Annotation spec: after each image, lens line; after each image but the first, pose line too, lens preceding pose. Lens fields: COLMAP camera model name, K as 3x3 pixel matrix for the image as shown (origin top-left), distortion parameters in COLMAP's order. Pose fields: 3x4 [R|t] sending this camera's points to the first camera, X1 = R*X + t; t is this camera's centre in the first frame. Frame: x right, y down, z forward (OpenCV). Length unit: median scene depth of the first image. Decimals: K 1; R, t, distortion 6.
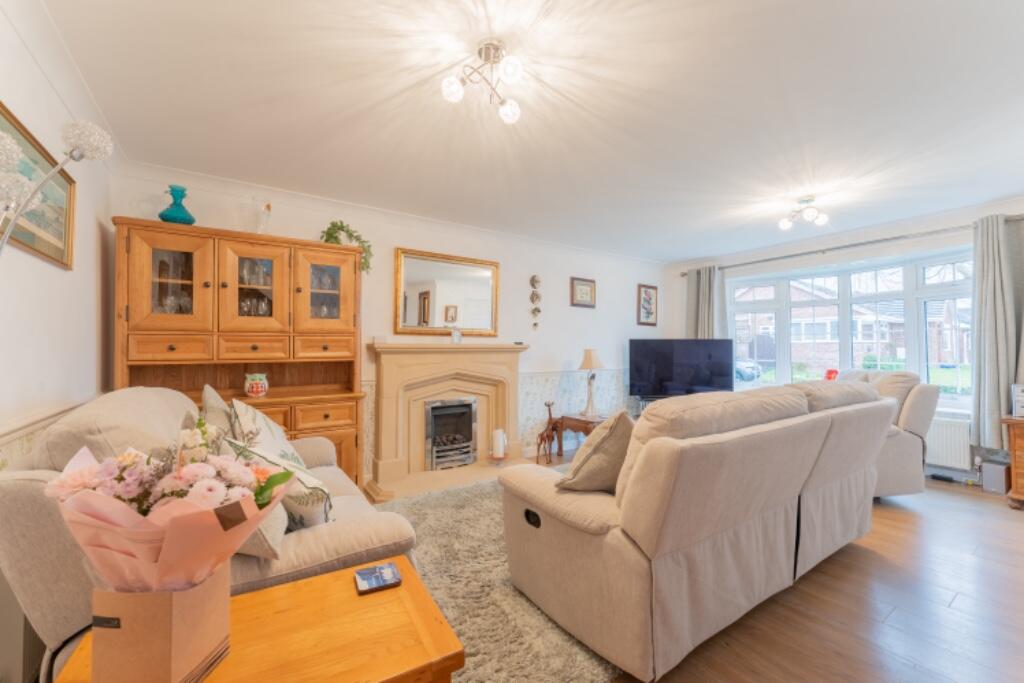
lens RADIAL K [[411.9, 0, 510.4], [0, 411.9, 361.8], [0, 0, 1]] dist [-0.001022, -0.000072]
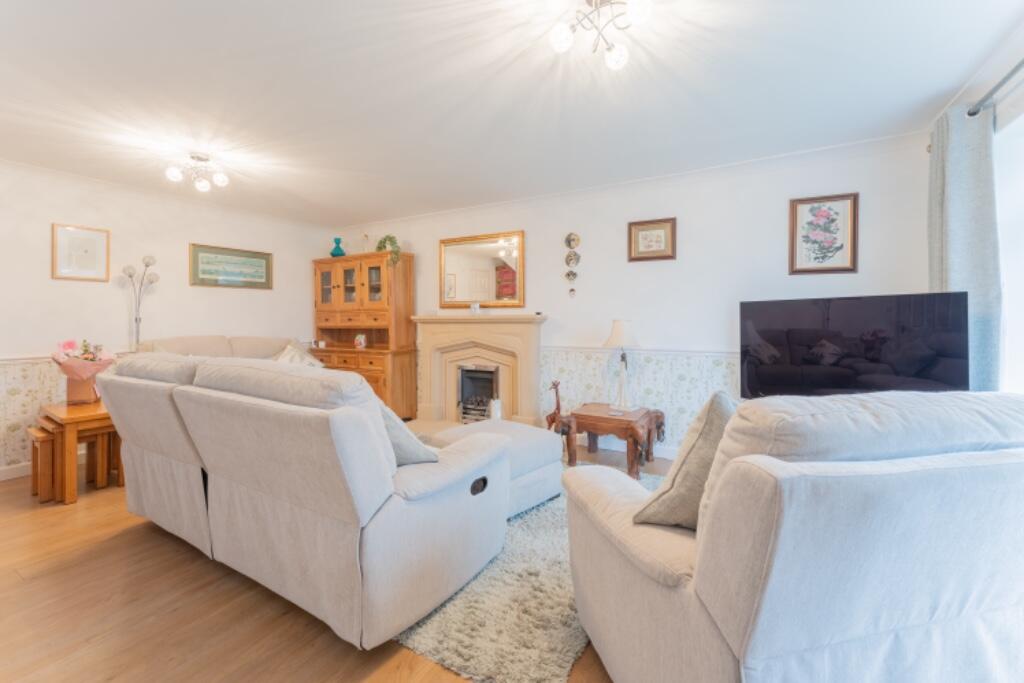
lens RADIAL K [[424.3, 0, 513.4], [0, 424.3, 335.1], [0, 0, 1]] dist [-0.000598, 0.000094]
pose [[0.432076, 0.034378, -0.901182, 0.884196], [-0.020985, 0.999386, 0.028063, -0.022595], [0.901593, 0.006786, 0.432532, 0.559217]]
